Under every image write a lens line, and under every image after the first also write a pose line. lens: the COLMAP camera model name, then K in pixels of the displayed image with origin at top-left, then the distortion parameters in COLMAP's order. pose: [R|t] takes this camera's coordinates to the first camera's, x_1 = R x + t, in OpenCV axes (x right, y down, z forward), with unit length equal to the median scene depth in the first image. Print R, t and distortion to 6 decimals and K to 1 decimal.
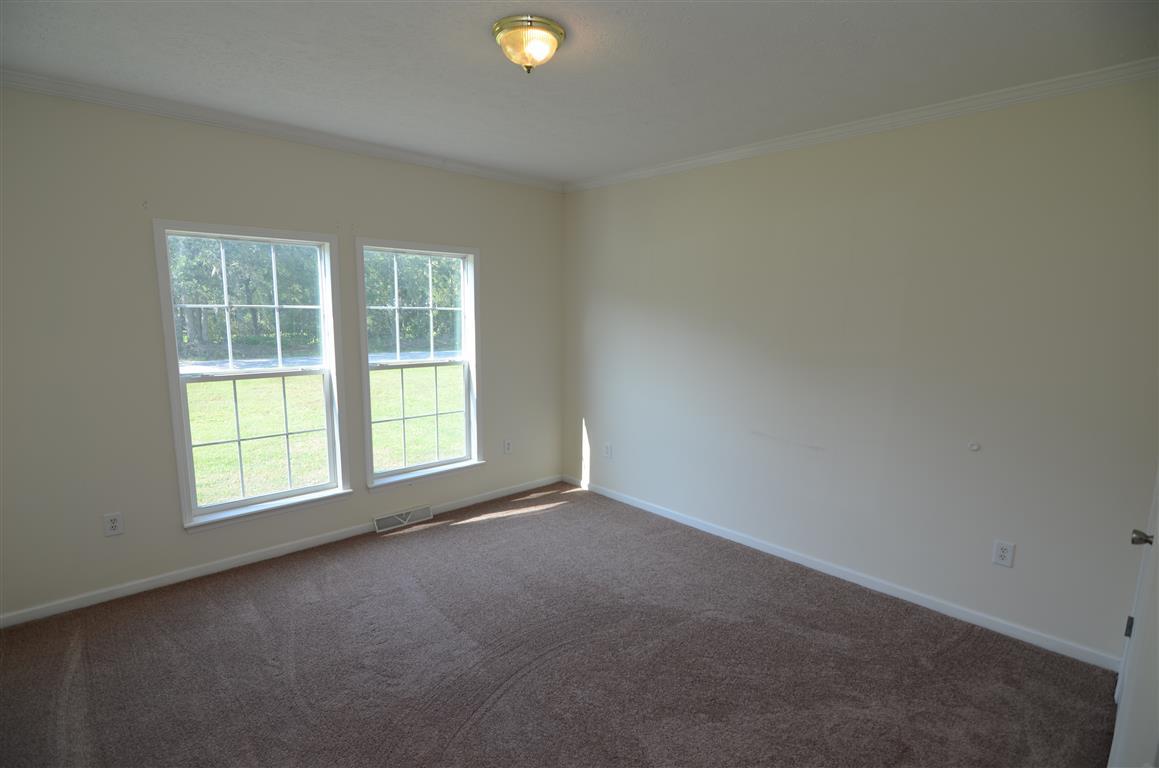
lens RADIAL K [[526.3, 0, 579.5], [0, 526.3, 384.0], [0, 0, 1]] dist [-0.029142, -0.000085]
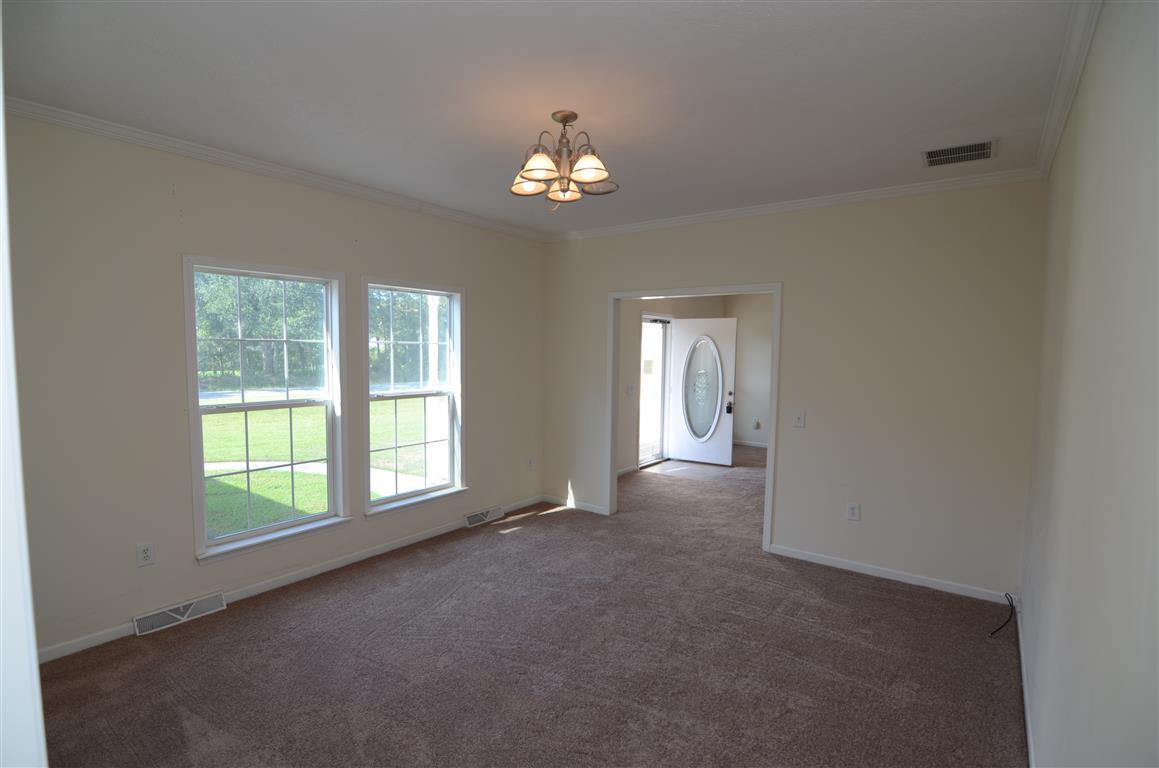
lens RADIAL K [[561.1, 0, 576.4], [0, 561.1, 391.6], [0, 0, 1]] dist [-0.001156, -0.014215]
pose [[0.983138, -0.014695, 0.182272, -0.204910], [0.024439, 0.998383, -0.051326, 0.023326], [-0.181223, 0.054915, 0.981908, -0.184365]]
